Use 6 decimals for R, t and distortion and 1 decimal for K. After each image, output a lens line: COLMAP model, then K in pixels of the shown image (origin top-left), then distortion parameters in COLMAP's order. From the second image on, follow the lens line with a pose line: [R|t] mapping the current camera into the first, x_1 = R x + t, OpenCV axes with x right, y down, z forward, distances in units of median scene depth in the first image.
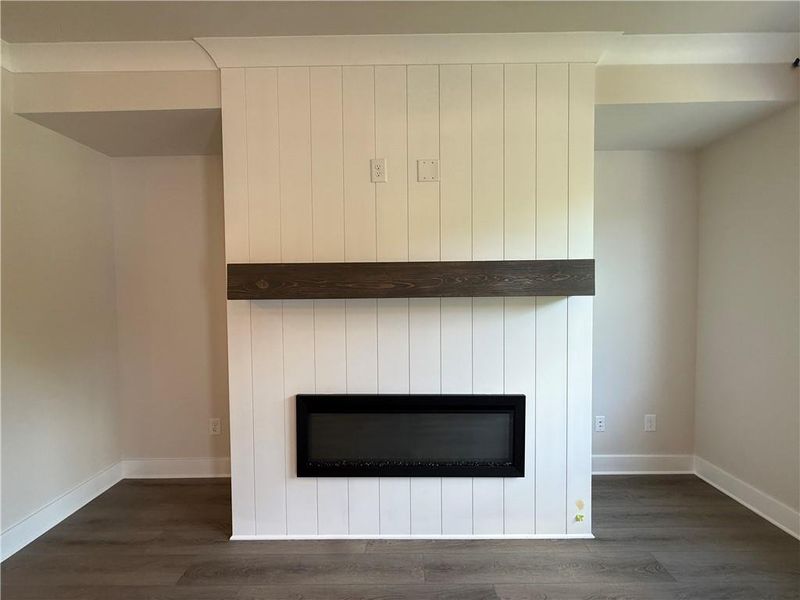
lens RADIAL K [[317.9, 0, 395.8], [0, 317.9, 299.5], [0, 0, 1]] dist [0.000073, -0.000475]
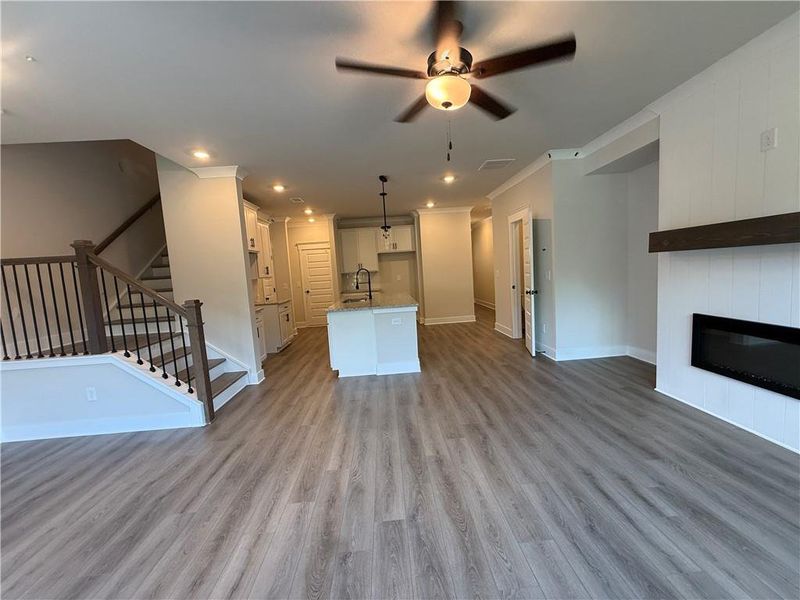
lens RADIAL K [[317.9, 0, 394.4], [0, 317.9, 299.9], [0, 0, 1]] dist [0.000073, -0.000475]
pose [[0.038266, 0.103313, -0.993912, 1.160038], [0.036194, 0.993845, 0.104700, 0.024057], [0.998612, -0.039980, 0.034291, -0.496562]]
